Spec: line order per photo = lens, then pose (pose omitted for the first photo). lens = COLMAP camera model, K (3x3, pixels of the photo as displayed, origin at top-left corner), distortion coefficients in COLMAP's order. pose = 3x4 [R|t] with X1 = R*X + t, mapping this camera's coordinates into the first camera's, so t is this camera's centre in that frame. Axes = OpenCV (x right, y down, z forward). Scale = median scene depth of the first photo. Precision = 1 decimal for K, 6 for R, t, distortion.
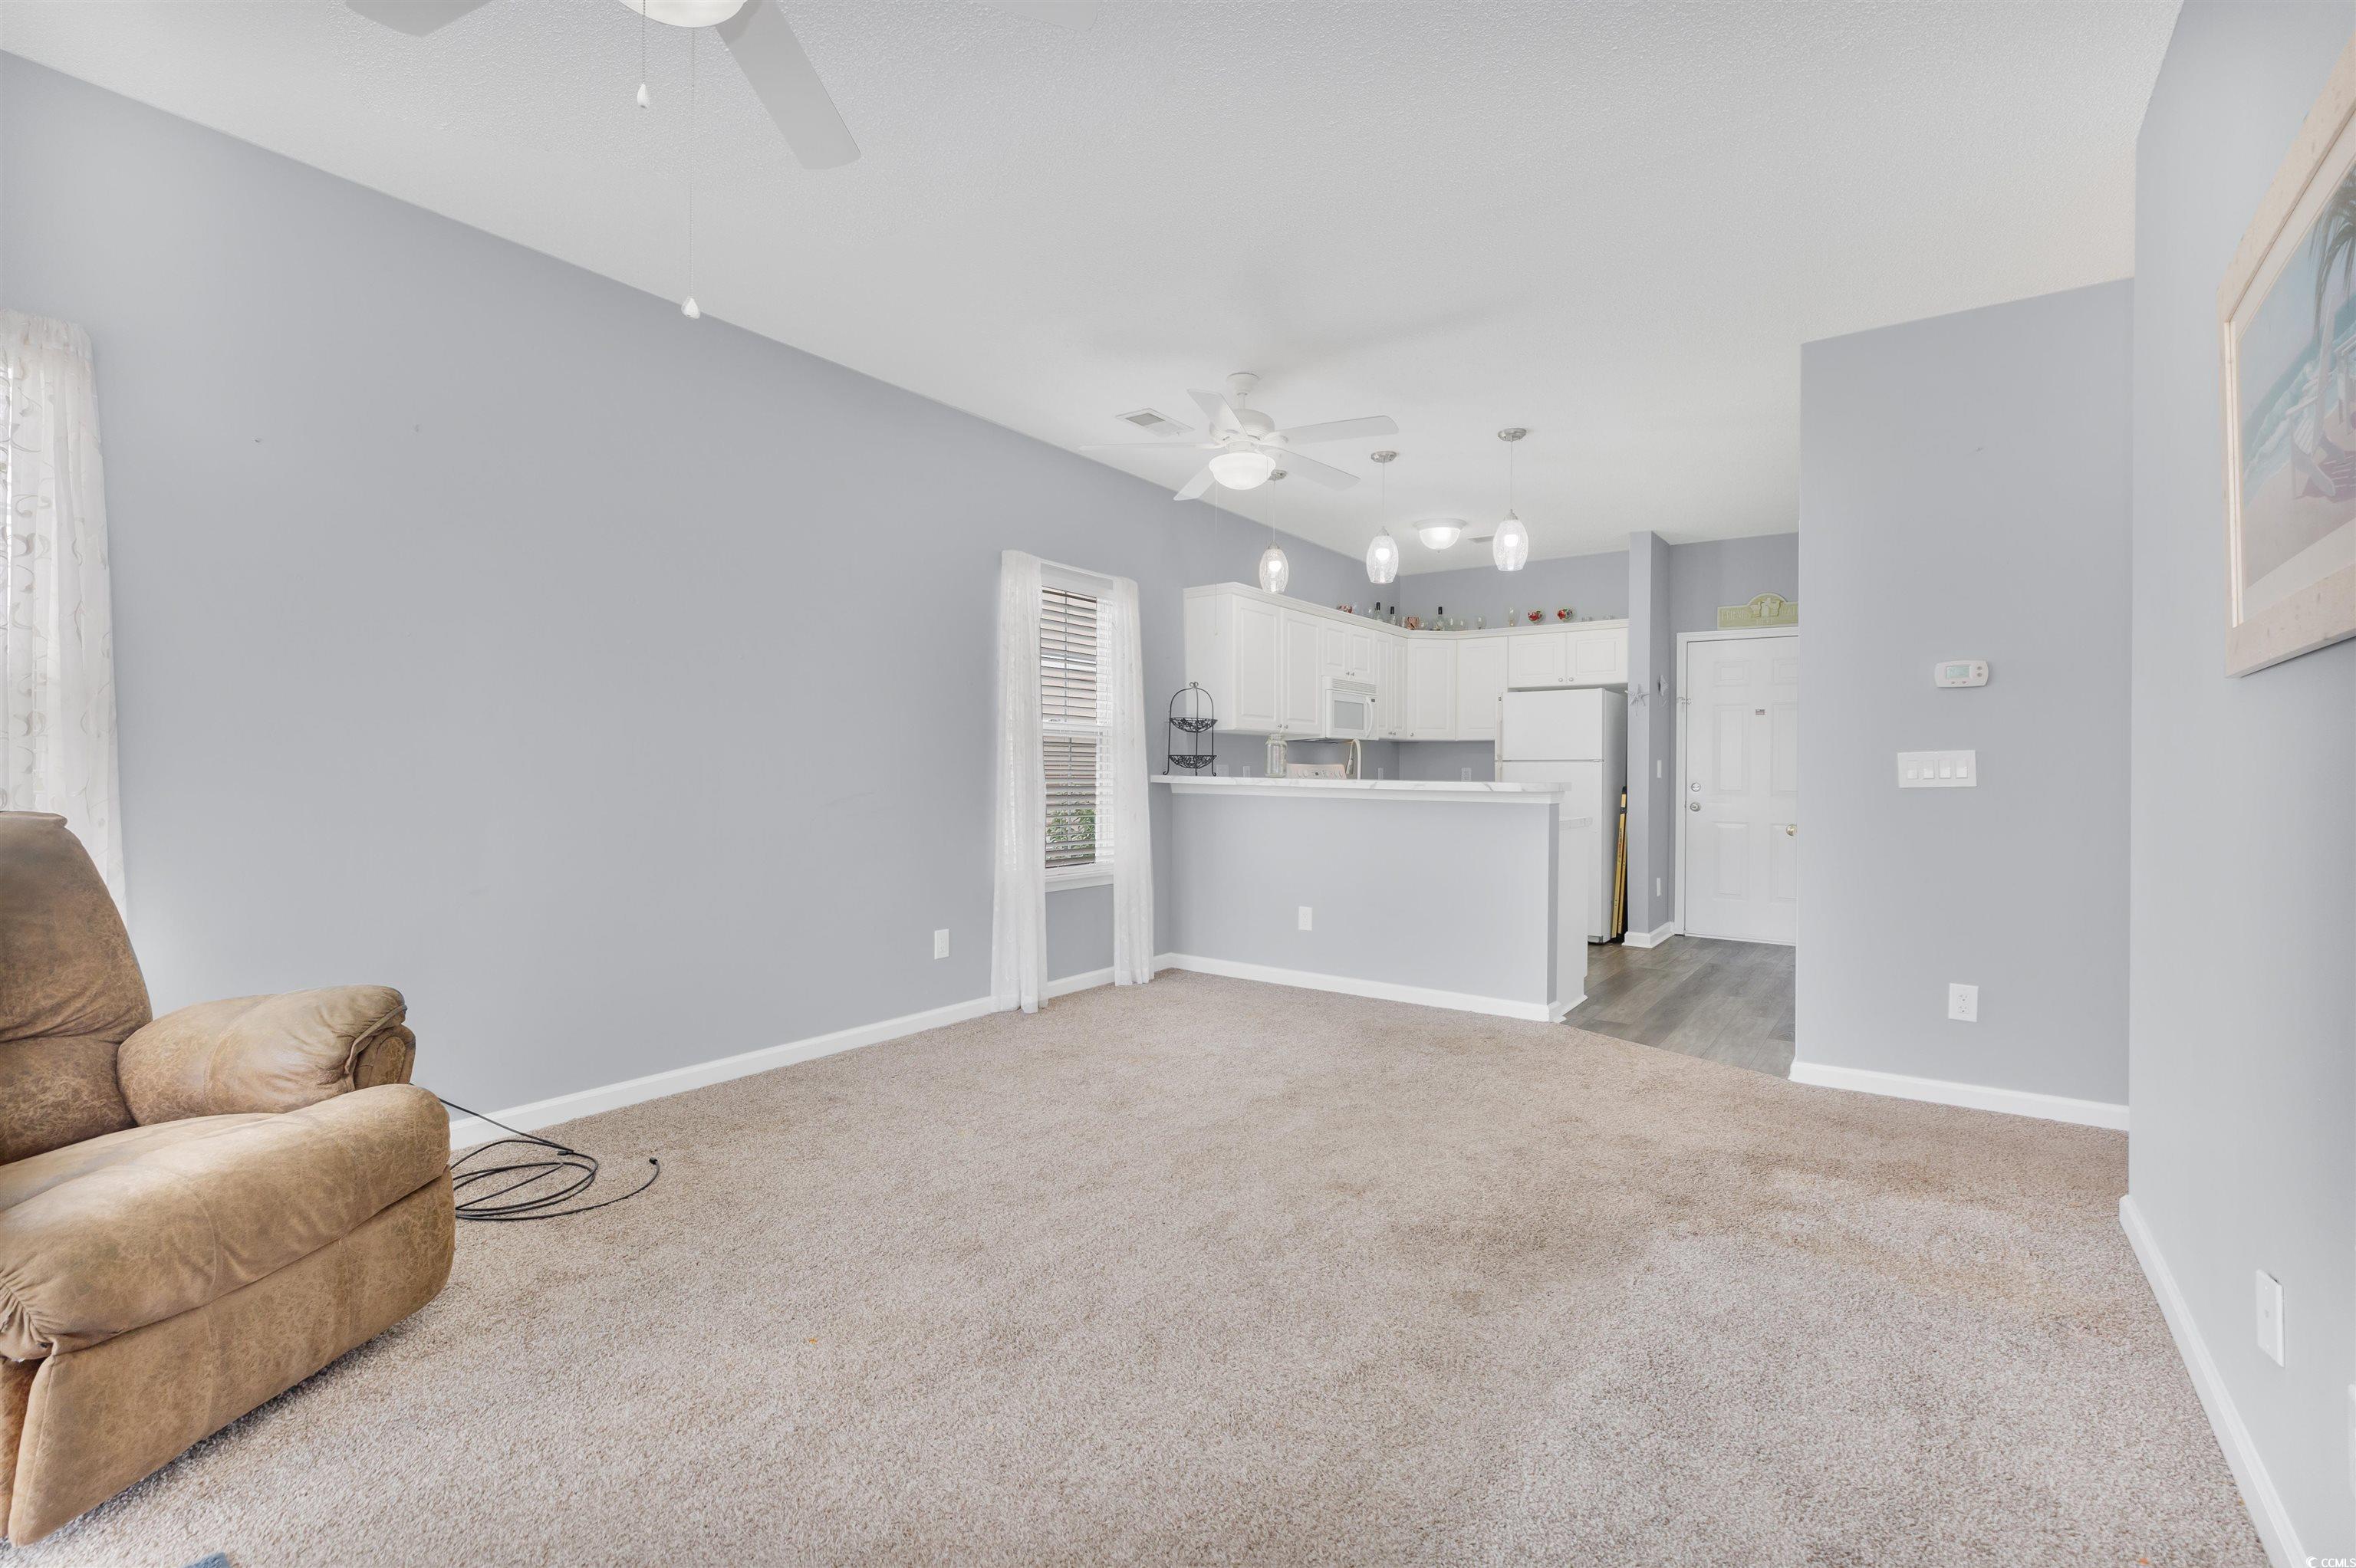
lens RADIAL K [[1073.9, 0, 1165.3], [0, 1073.9, 772.7], [0, 0, 1]] dist [0.007094, 0.000530]
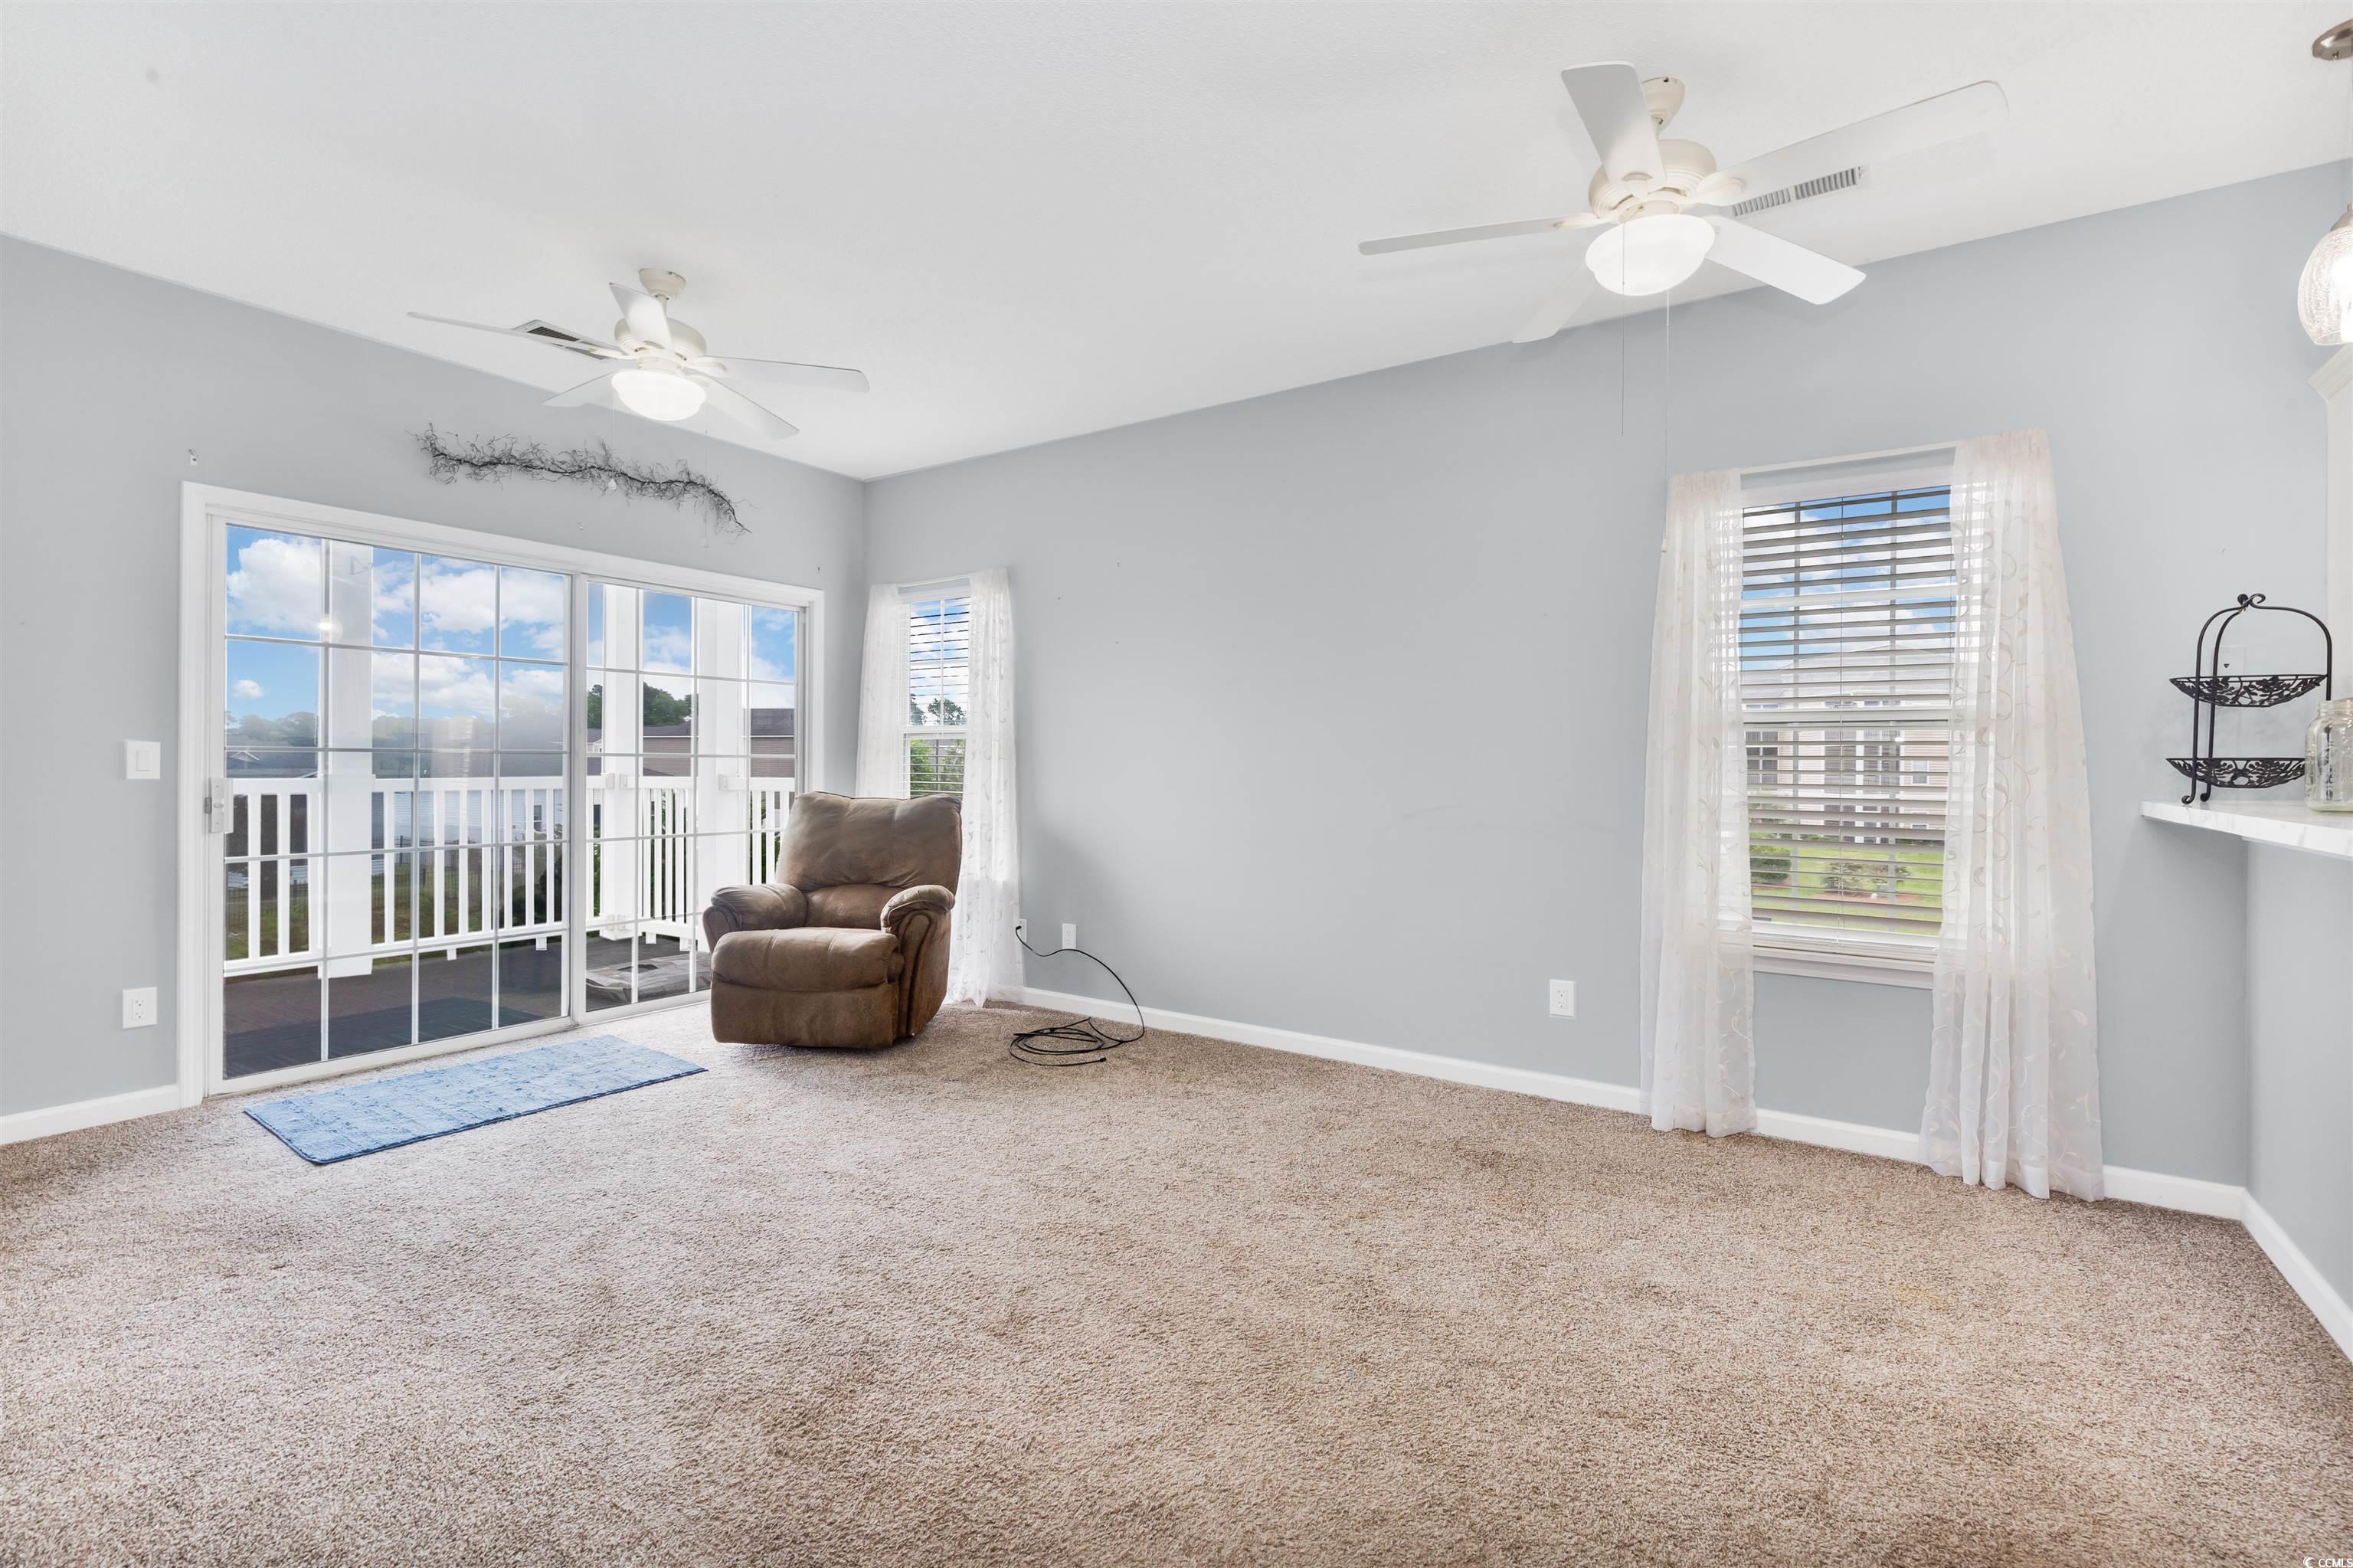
lens RADIAL K [[1072.7, 0, 1178.4], [0, 1072.7, 780.0], [0, 0, 1]] dist [0.007094, 0.000530]
pose [[0.031020, 0.007645, -0.999490, 0.541270], [-0.013729, 0.999880, 0.007222, -0.005217], [0.999424, 0.013498, 0.031121, 0.629905]]
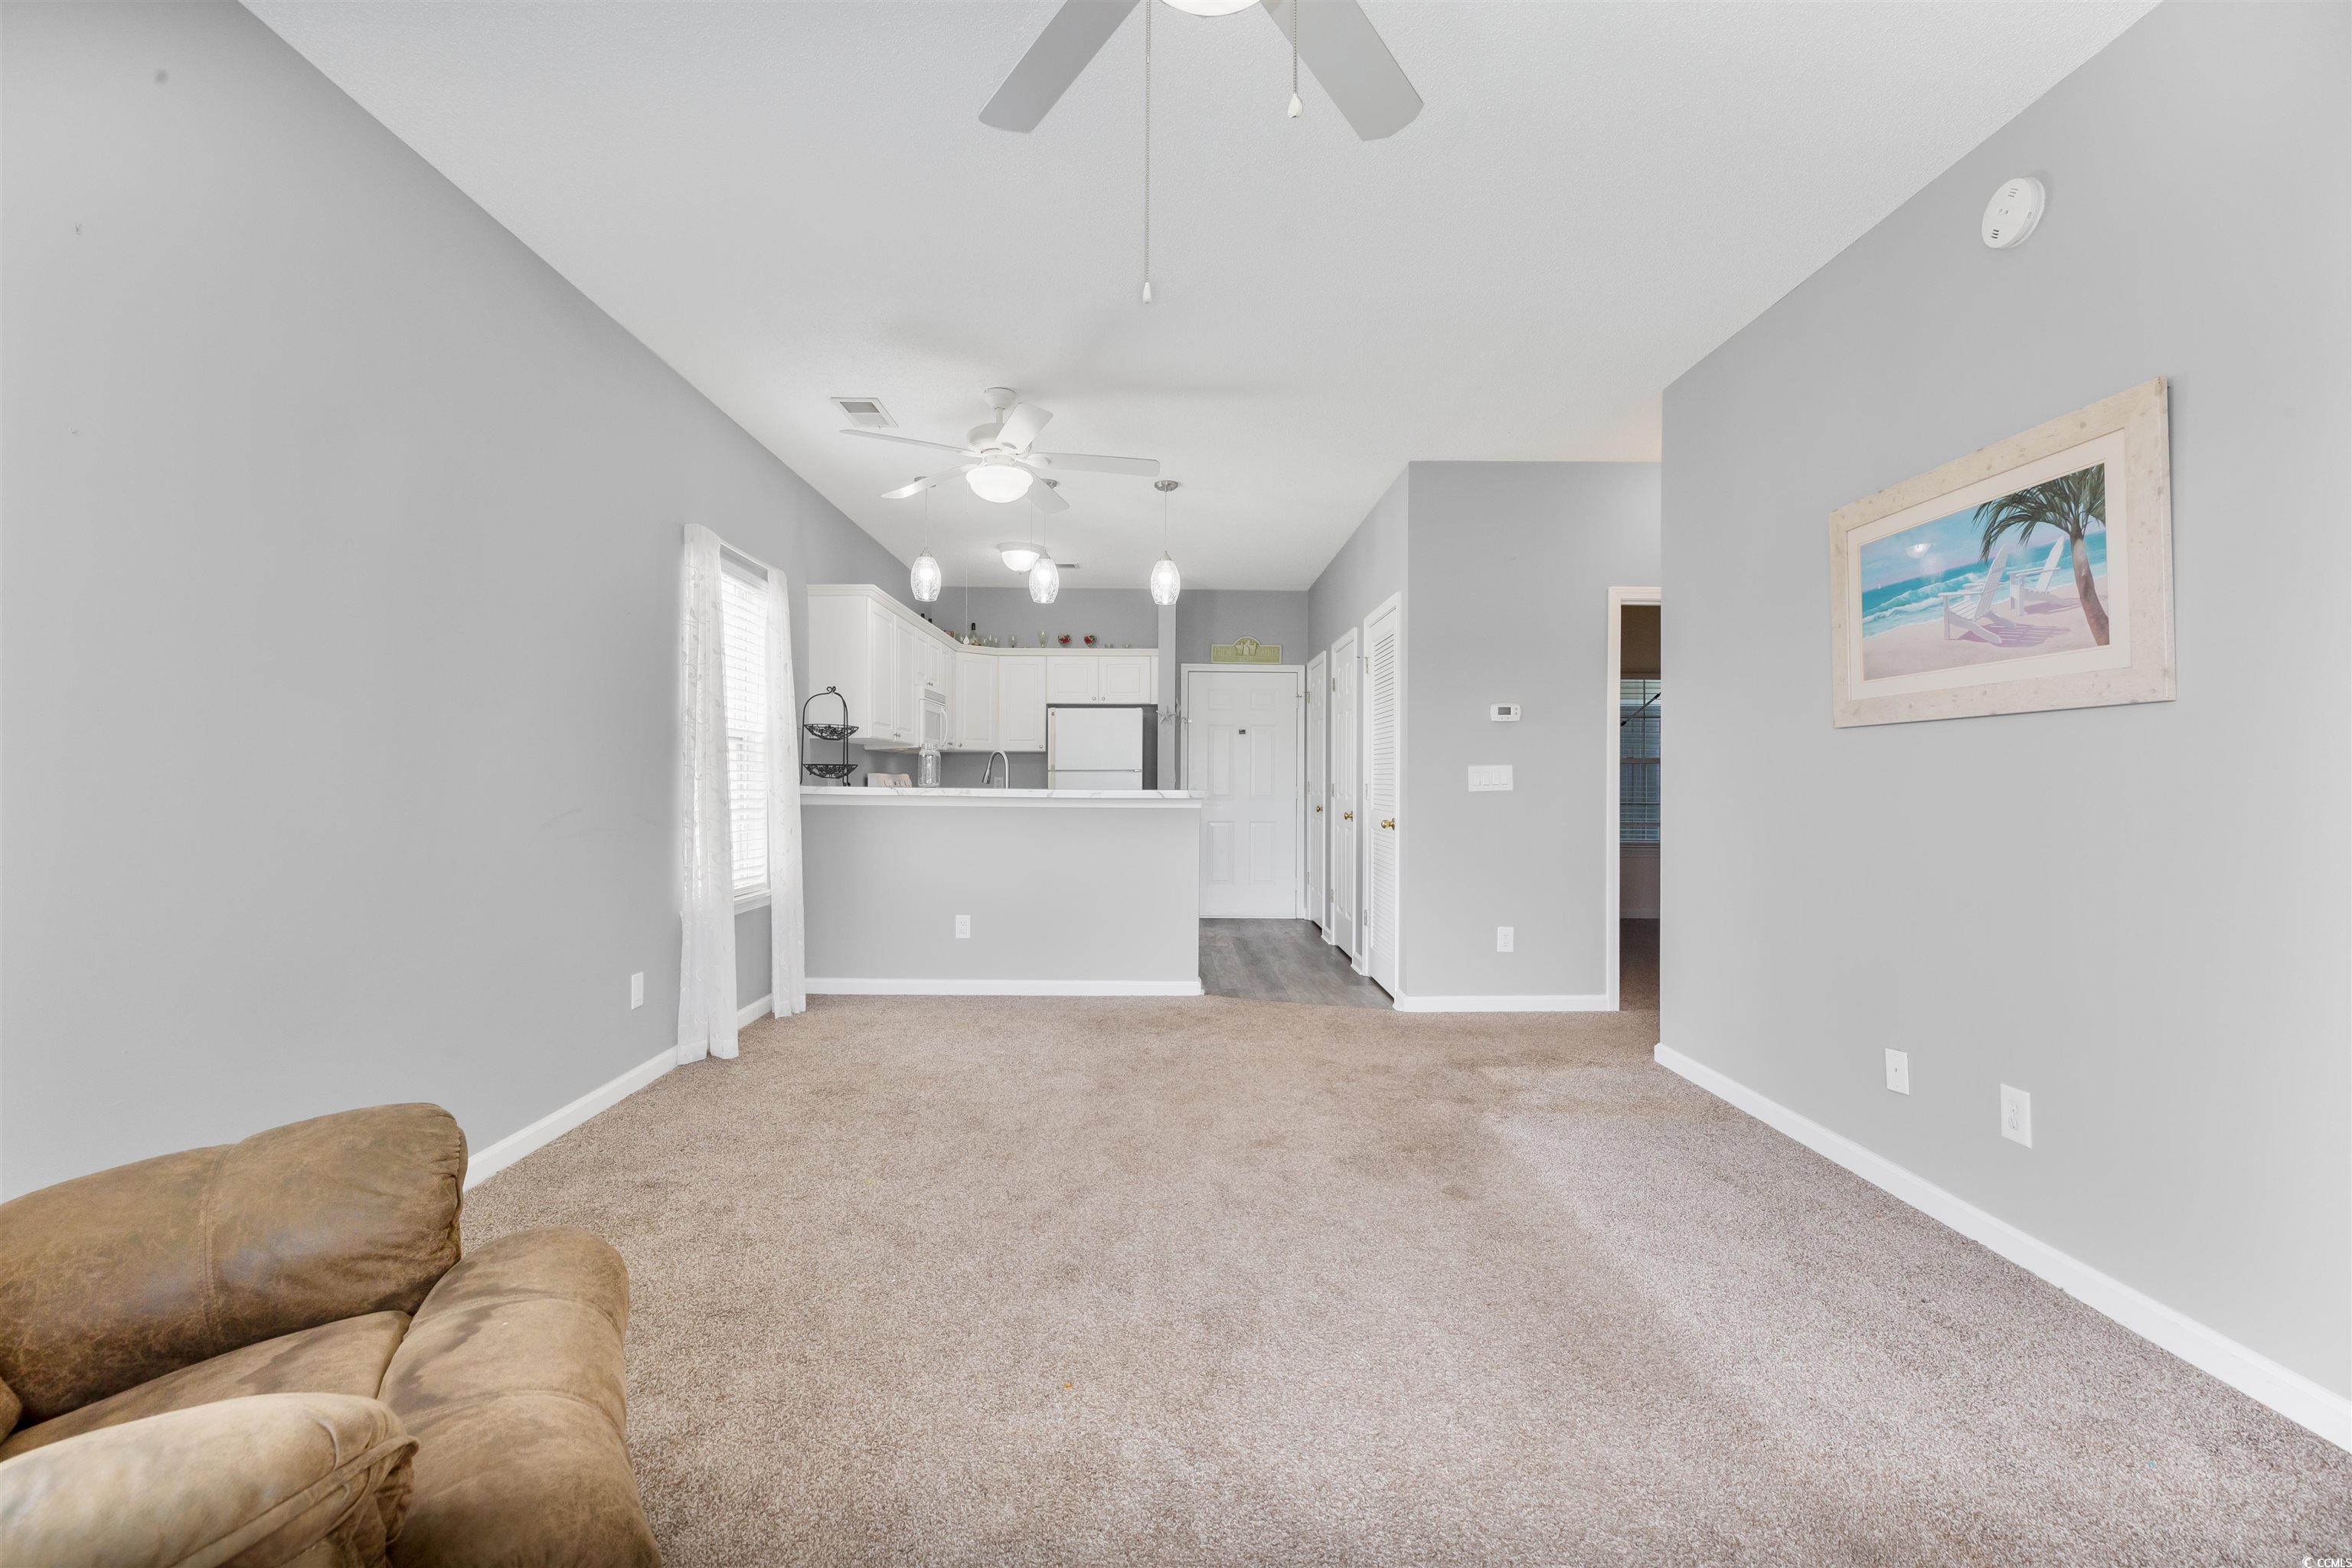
lens RADIAL K [[1072.2, 0, 1171.5], [0, 1072.2, 784.3], [0, 0, 1]] dist [0.007094, 0.000530]
pose [[0.803244, -0.005379, 0.595626, -0.343682], [0.003478, 0.999985, 0.004341, -0.002215], [-0.595640, -0.001415, 0.803250, 0.079337]]
